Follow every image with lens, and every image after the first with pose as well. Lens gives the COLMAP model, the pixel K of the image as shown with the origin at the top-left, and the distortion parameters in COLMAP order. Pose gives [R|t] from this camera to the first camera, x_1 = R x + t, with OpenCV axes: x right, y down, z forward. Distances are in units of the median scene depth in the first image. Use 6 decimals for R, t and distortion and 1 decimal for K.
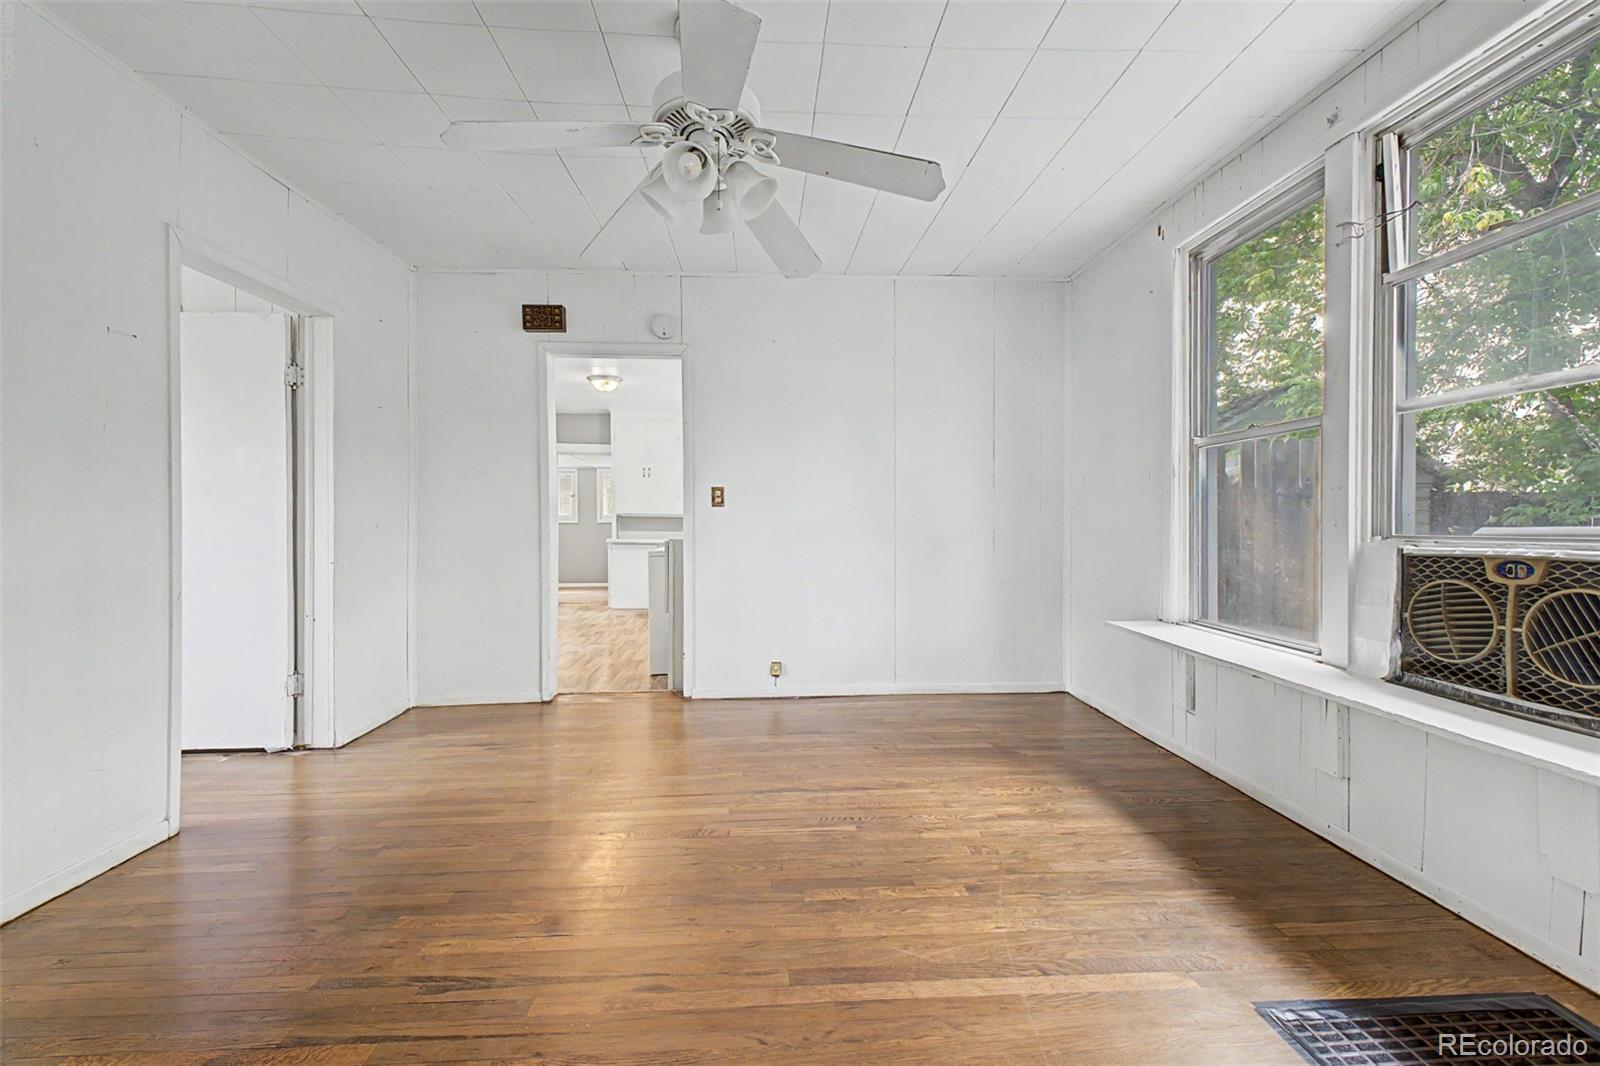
lens RADIAL K [[636.5, 0, 800.0], [0, 636.5, 533.0], [0, 0, 1]] dist [0.003794, -0.000205]
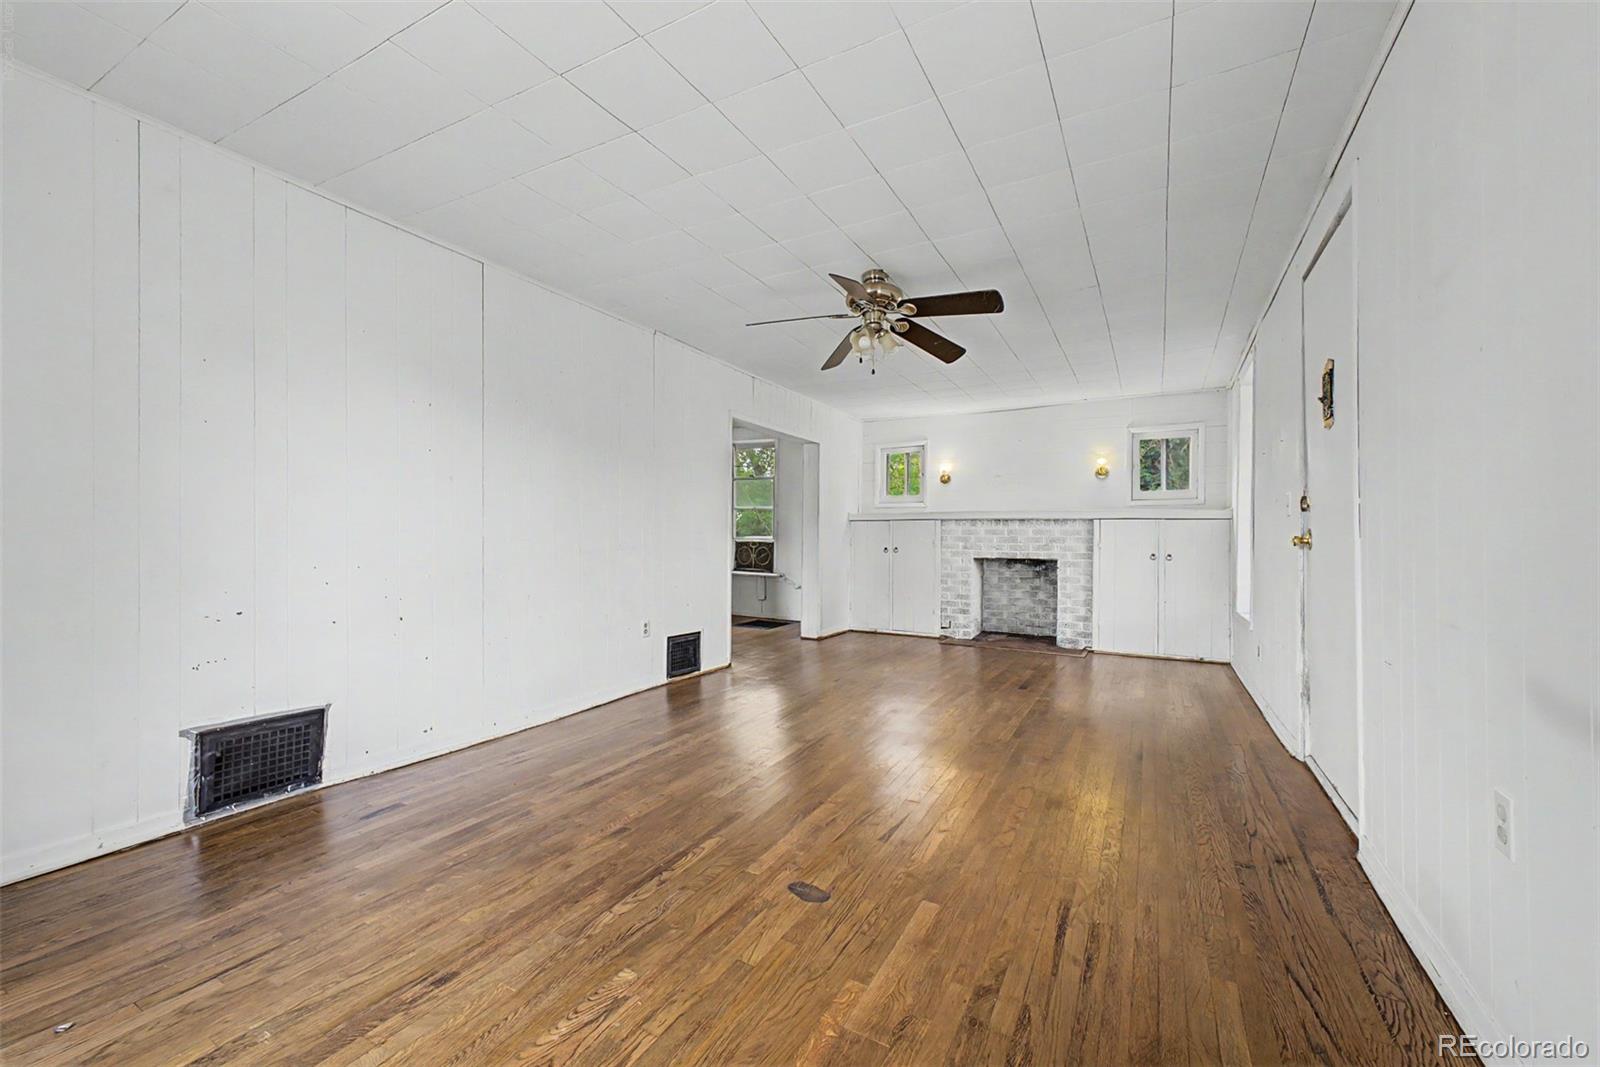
lens RADIAL K [[636.5, 0, 800.0], [0, 636.5, 533.5], [0, 0, 1]] dist [0.003794, -0.000205]
pose [[0.528111, 0.001634, 0.849174, -2.713115], [-0.003656, 0.999993, 0.000349, -0.028657], [-0.849167, -0.003289, 0.528113, -1.808272]]
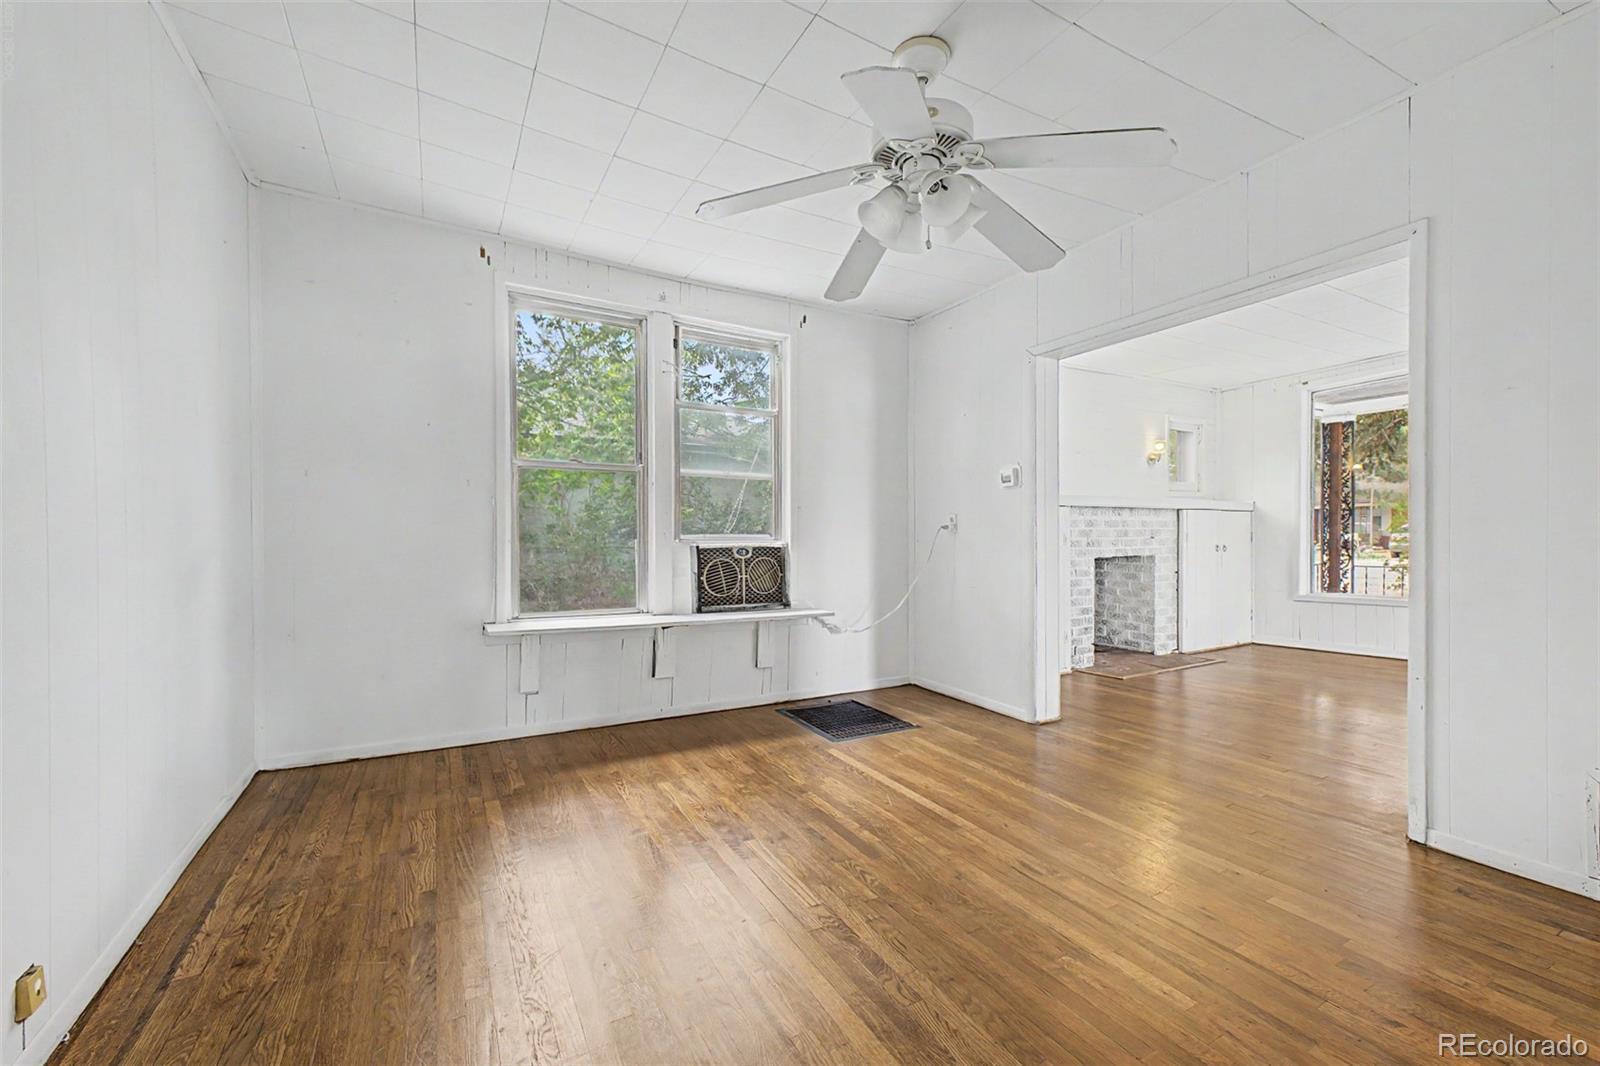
lens RADIAL K [[636.5, 0, 800.0], [0, 636.5, 533.0], [0, 0, 1]] dist [0.003794, -0.000205]
pose [[-0.445731, 0.005248, 0.895152, -0.996231], [0.009683, 0.999953, -0.001040, -0.008454], [-0.895115, 0.008204, -0.445760, 1.643696]]
